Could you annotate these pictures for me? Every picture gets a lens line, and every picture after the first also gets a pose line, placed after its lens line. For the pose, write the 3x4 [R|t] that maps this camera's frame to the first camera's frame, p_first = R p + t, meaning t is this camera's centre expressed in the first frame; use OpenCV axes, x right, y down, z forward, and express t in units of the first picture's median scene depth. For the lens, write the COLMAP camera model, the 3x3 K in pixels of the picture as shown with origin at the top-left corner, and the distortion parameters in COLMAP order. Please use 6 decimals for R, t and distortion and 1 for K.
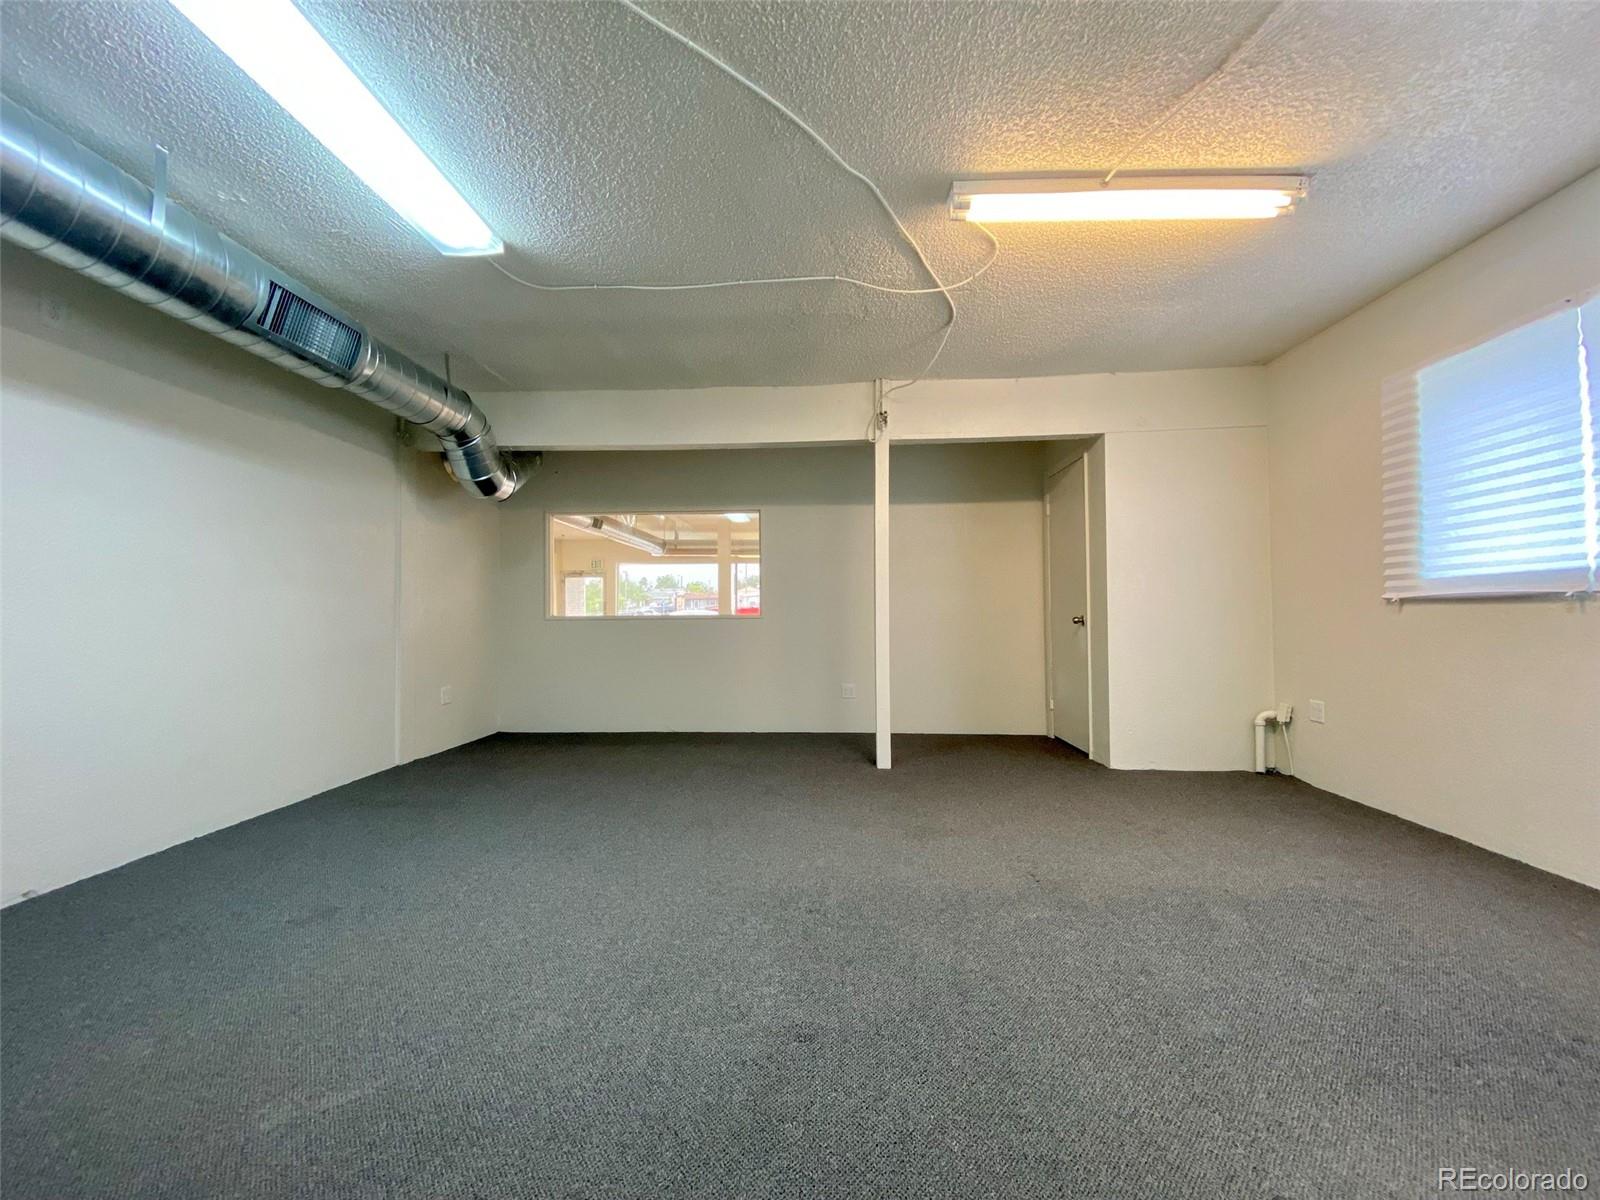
lens RADIAL K [[648.3, 0, 791.2], [0, 648.3, 589.1], [0, 0, 1]] dist [0.052048, -0.041154]
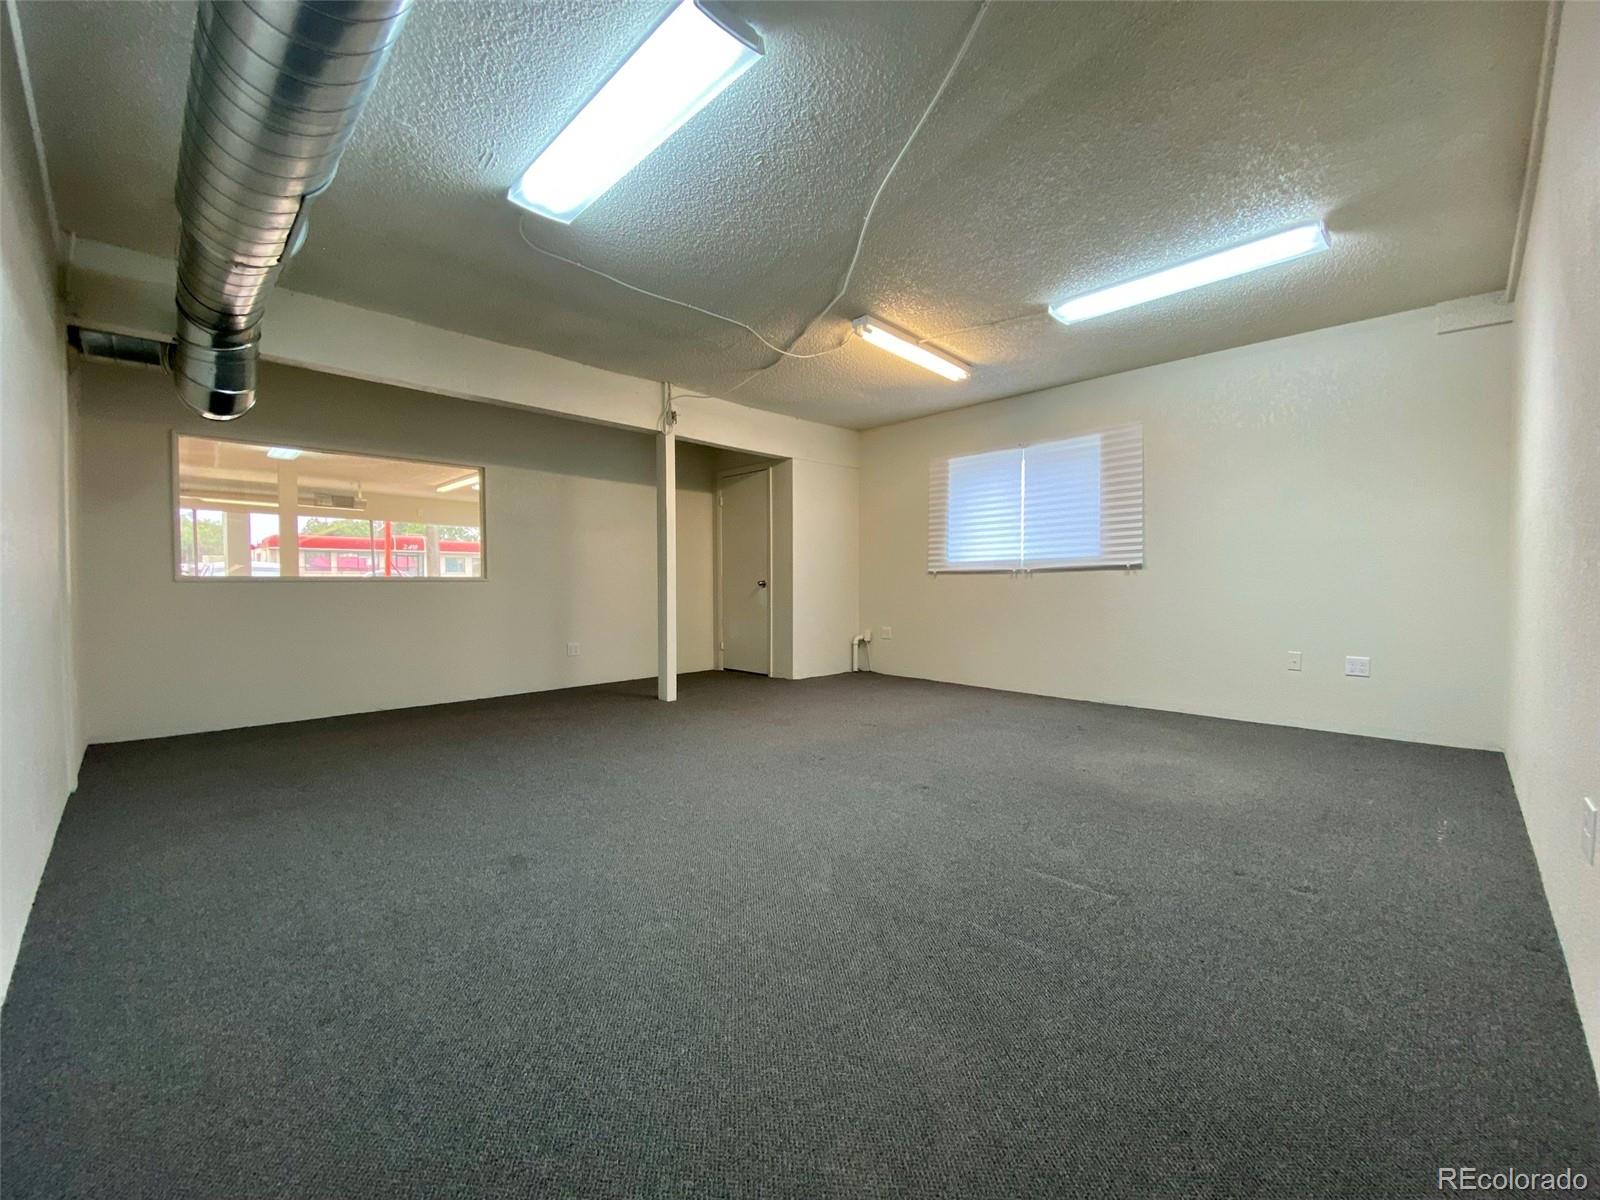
lens RADIAL K [[648.3, 0, 791.2], [0, 648.3, 589.1], [0, 0, 1]] dist [0.052048, -0.041154]
pose [[0.662425, -0.002553, 0.749124, -0.631045], [-0.031243, 0.999030, 0.031032, 0.015133], [-0.748476, -0.043961, 0.661703, 0.013044]]
